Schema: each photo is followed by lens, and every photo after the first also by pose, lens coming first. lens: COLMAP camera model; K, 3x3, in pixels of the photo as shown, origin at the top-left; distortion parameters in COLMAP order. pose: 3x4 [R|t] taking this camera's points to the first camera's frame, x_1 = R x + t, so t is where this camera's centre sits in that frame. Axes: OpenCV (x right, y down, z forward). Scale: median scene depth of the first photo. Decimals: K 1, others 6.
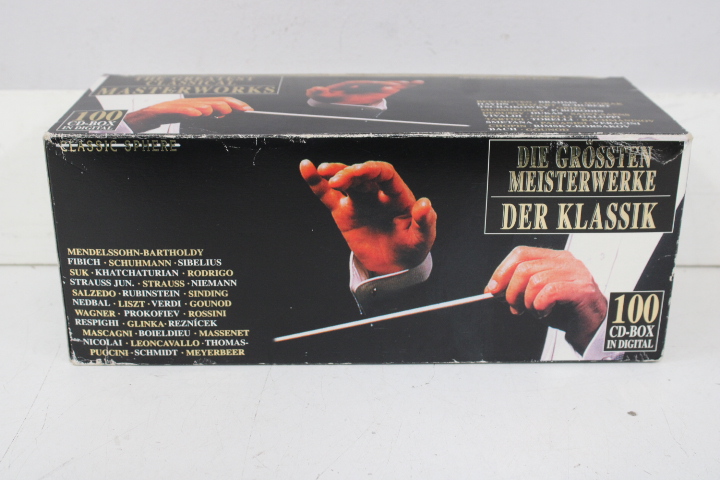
lens RADIAL K [[1014.4, 0, 366.6], [0, 1014.4, 239.1], [0, 0, 1]] dist [-0.036118, 0.000000]
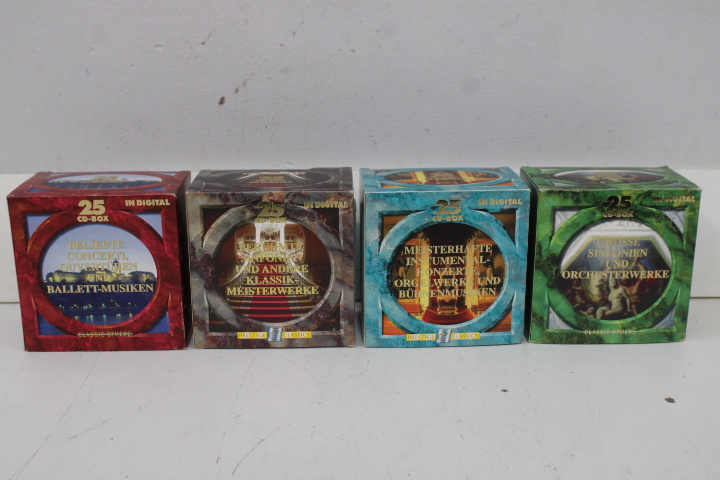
lens RADIAL K [[921.4, 0, 362.0], [0, 921.4, 241.4], [0, 0, 1]] dist [-0.029002, 0.000000]
pose [[0.999907, -0.011415, -0.007399, 0.074032], [0.010716, 0.996028, -0.088393, 0.074369], [0.008379, 0.088305, 0.996058, -0.290736]]
